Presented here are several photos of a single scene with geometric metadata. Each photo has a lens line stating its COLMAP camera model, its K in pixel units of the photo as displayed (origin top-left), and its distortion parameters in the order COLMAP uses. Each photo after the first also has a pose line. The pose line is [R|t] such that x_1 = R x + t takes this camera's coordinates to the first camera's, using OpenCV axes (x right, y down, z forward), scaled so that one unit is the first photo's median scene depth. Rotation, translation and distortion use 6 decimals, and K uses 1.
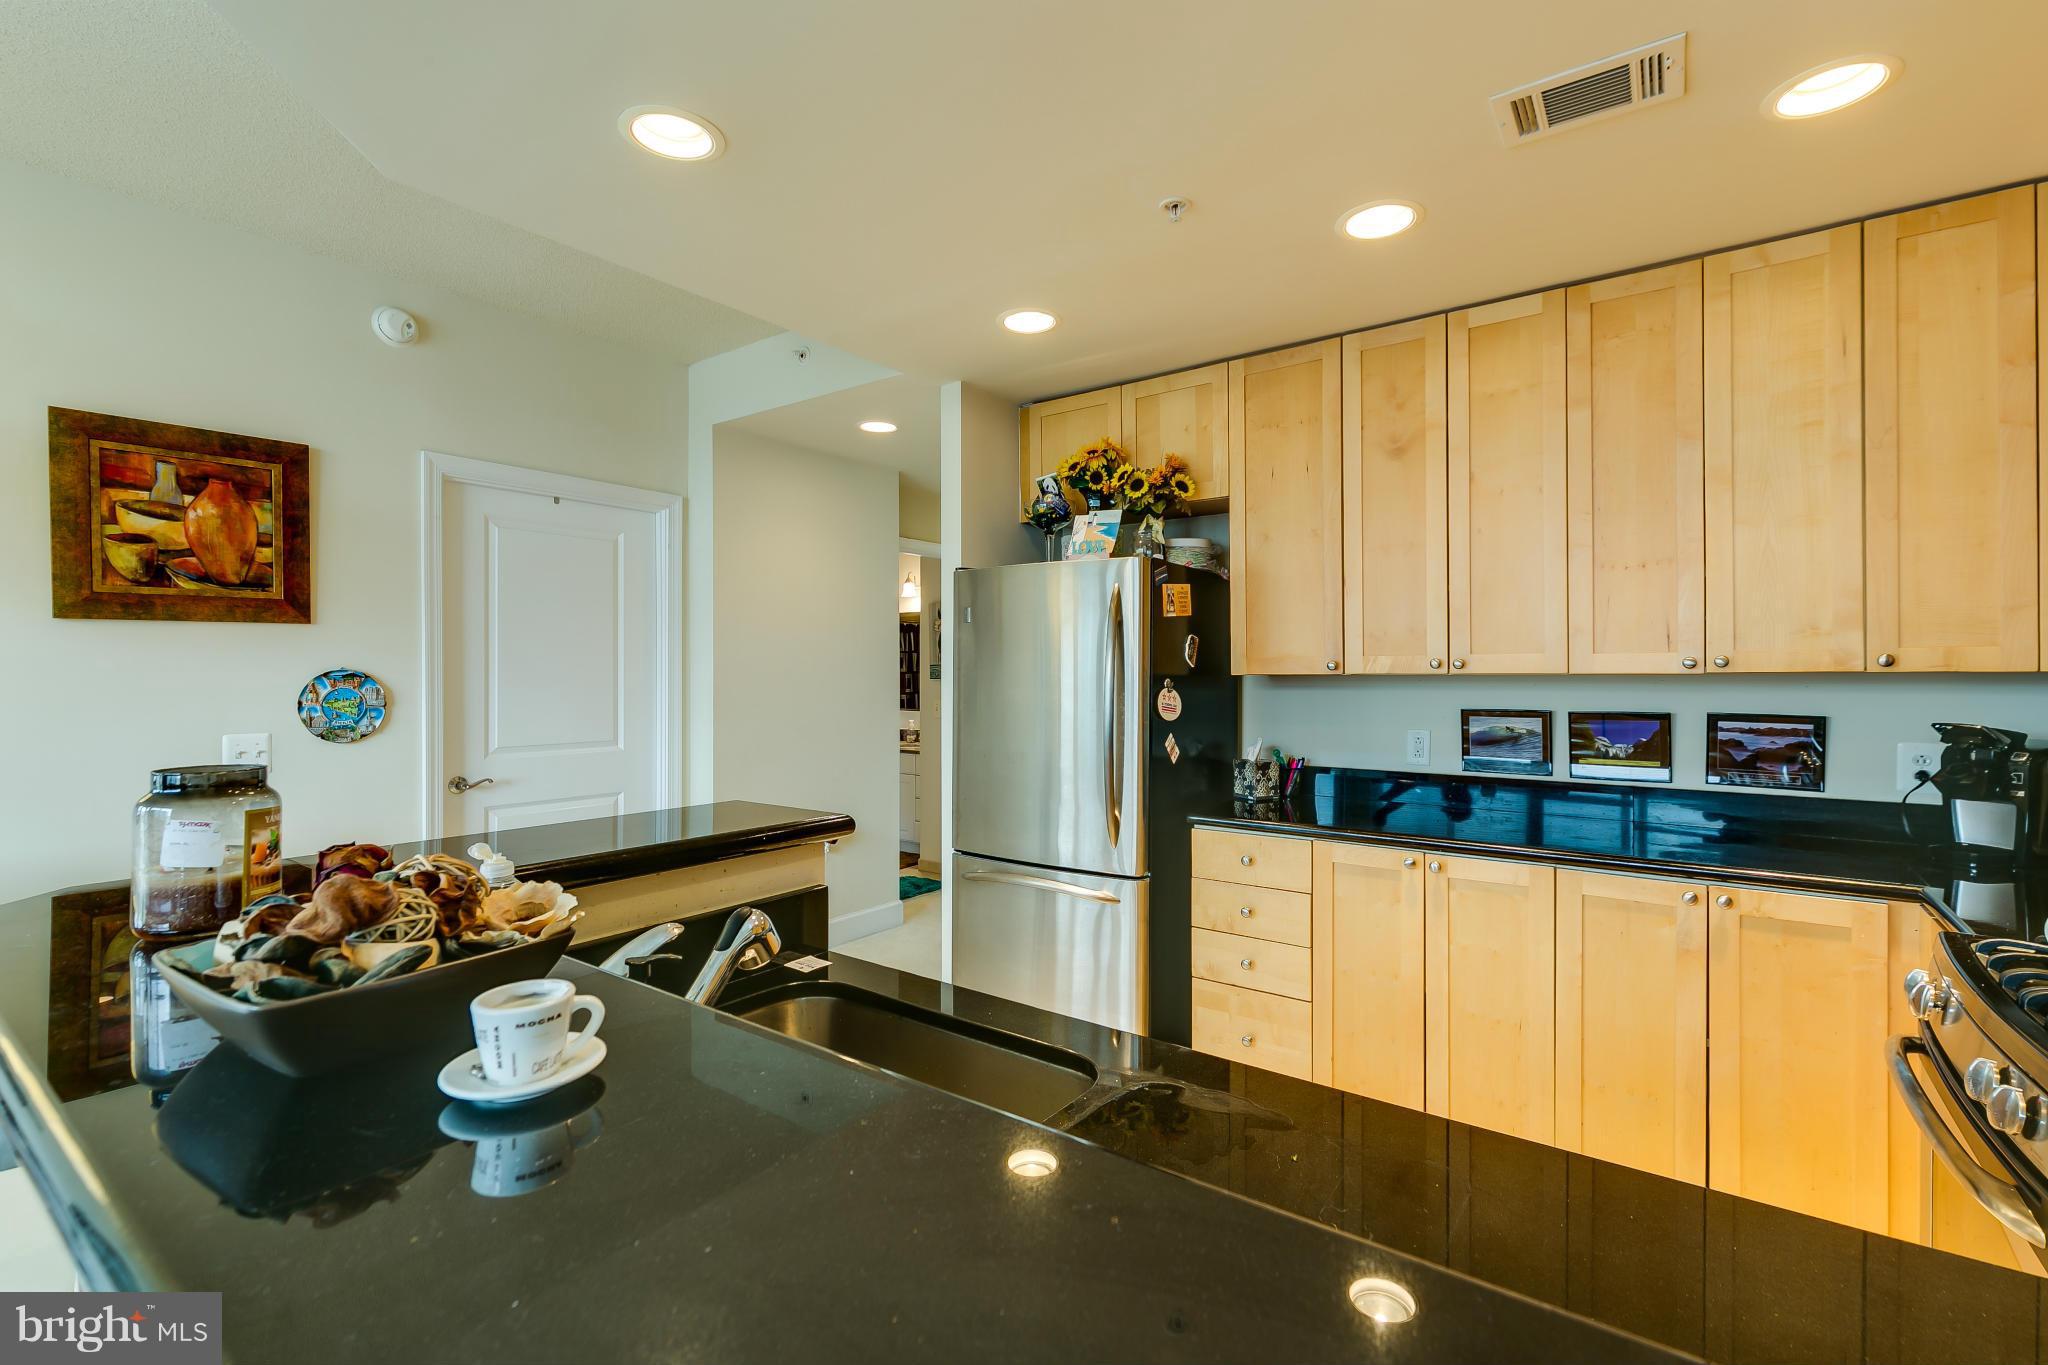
lens RADIAL K [[916.2, 0, 1026.3], [0, 916.2, 671.4], [0, 0, 1]] dist [0.001092, -0.000461]
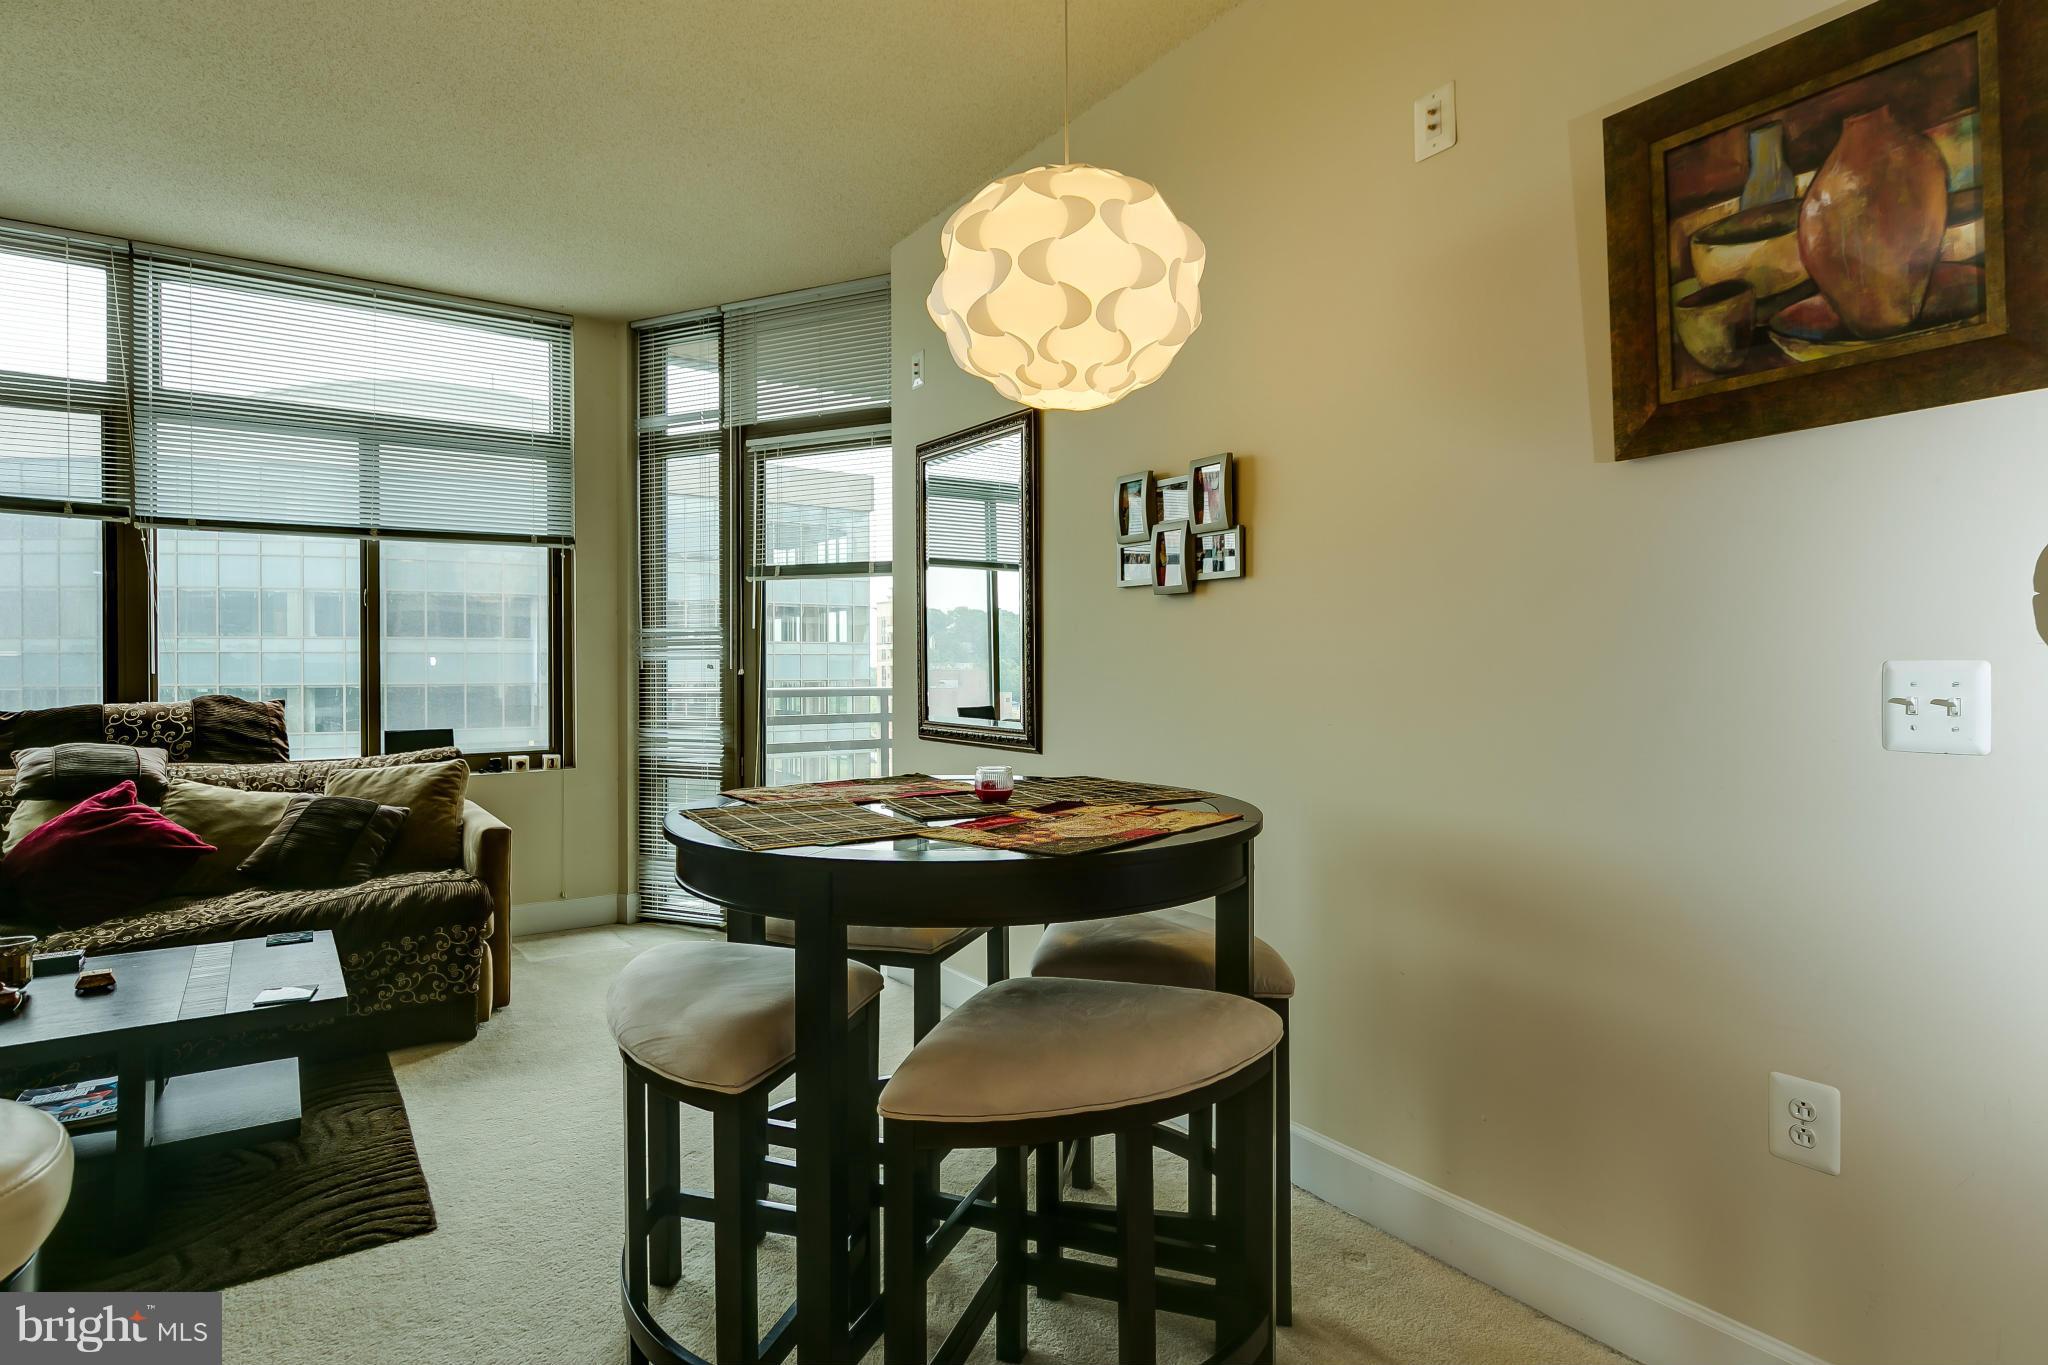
lens RADIAL K [[1049.7, 0, 1029.3], [0, 1049.7, 671.6], [0, 0, 1]] dist [-0.003833, -0.003051]
pose [[-0.313527, 0.004596, -0.949568, -0.239720], [0.006019, 0.999978, 0.002852, 0.070304], [0.949560, -0.004821, -0.313547, 0.753647]]
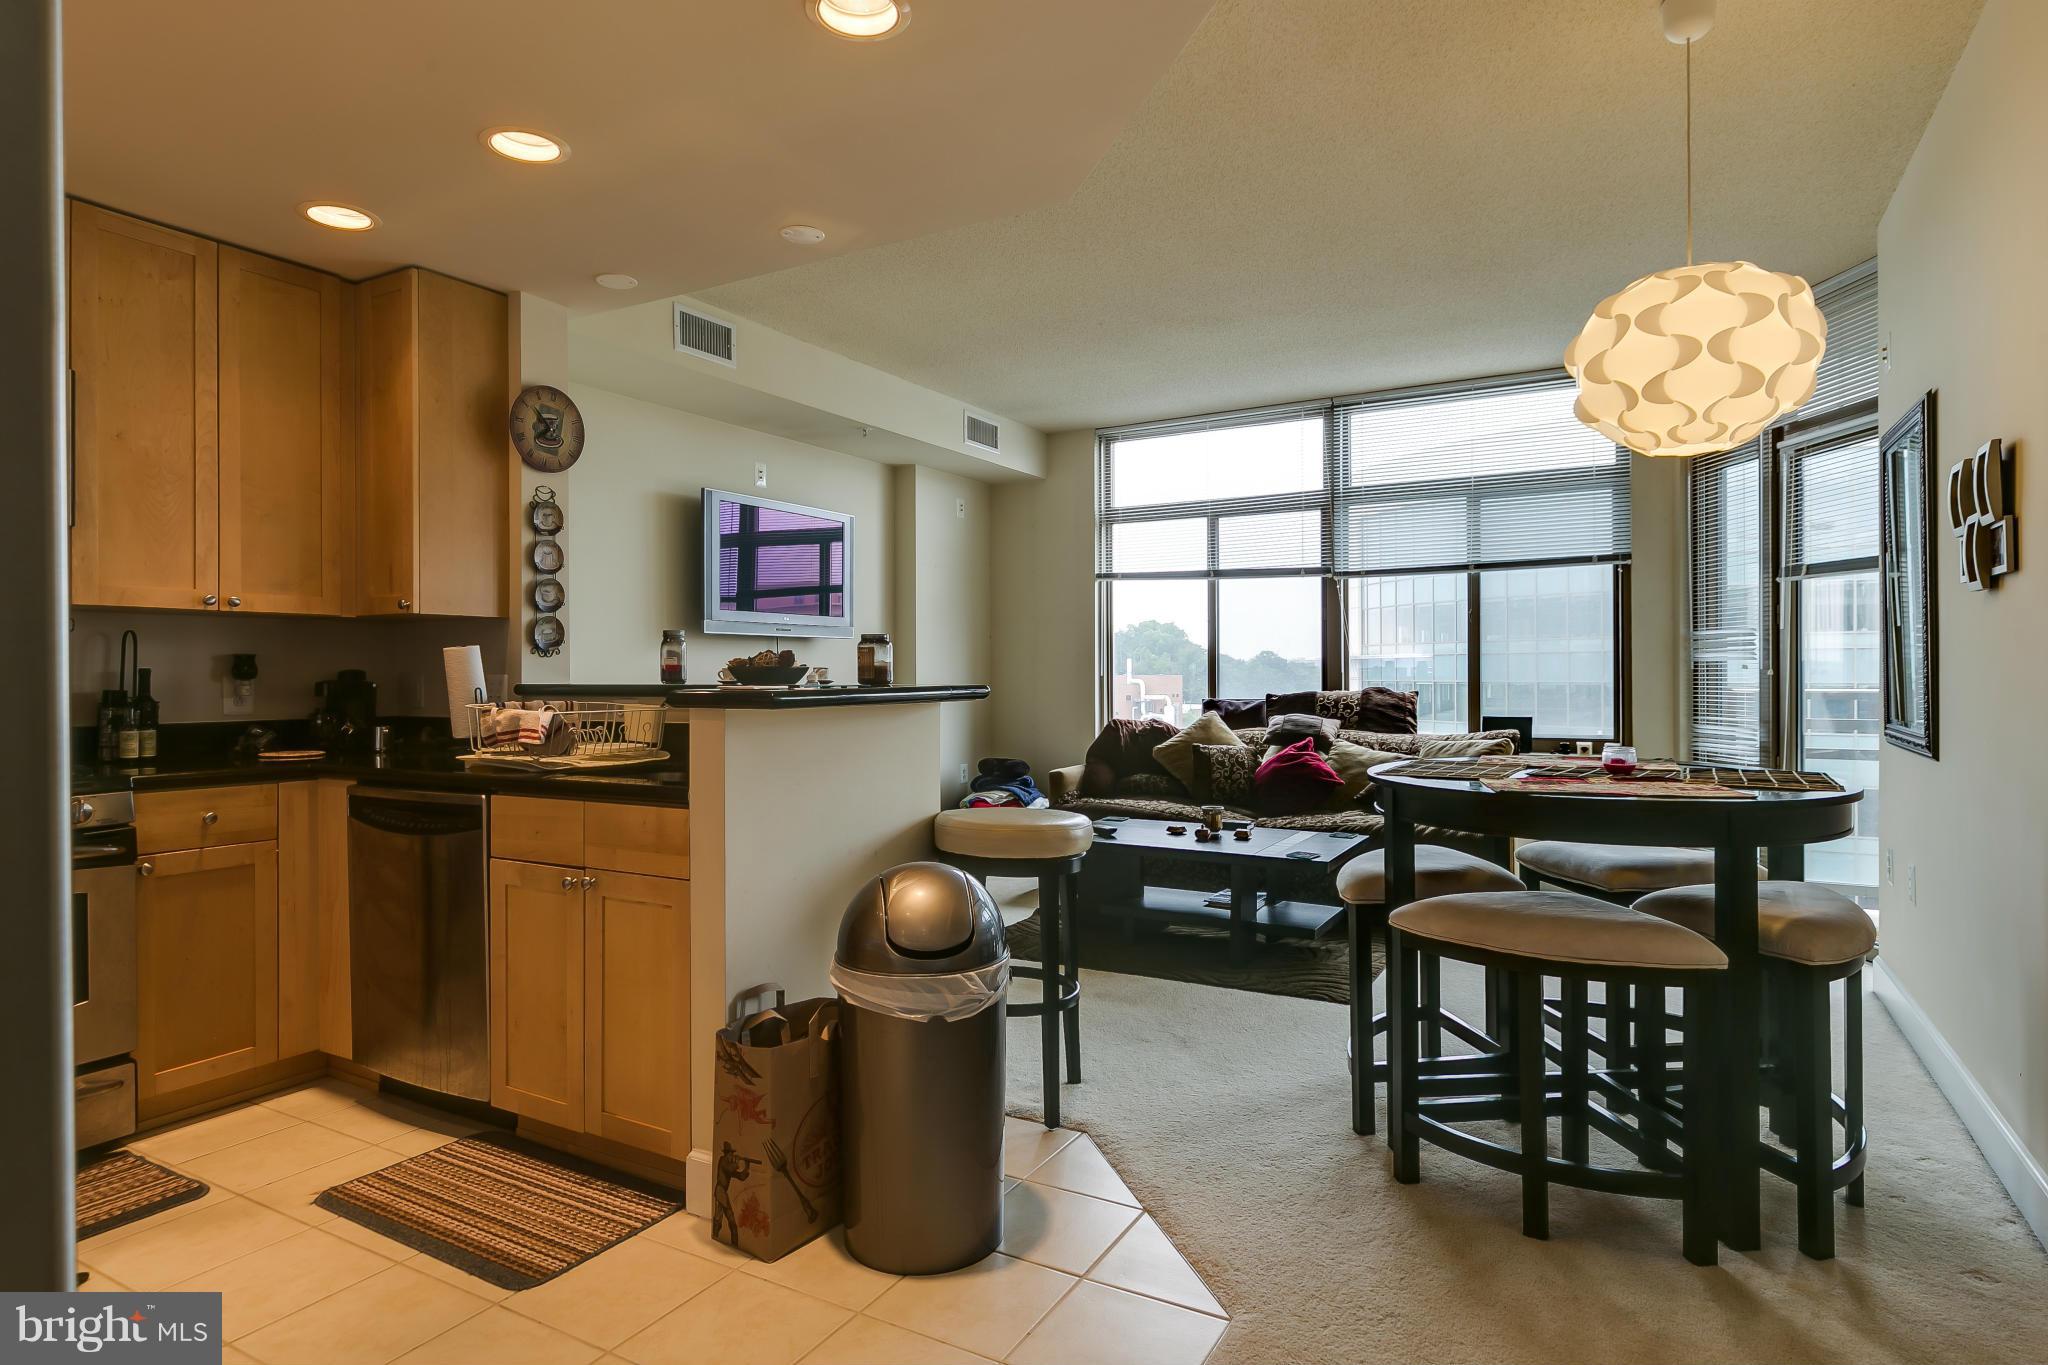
lens RADIAL K [[1113.4, 0, 1031.7], [0, 1113.4, 668.5], [0, 0, 1]] dist [0.004904, -0.003611]
pose [[-0.992751, 0.004302, -0.120110, -0.275986], [0.004931, 0.999976, -0.004943, 0.070085], [0.120086, -0.005500, -0.992748, 1.415355]]
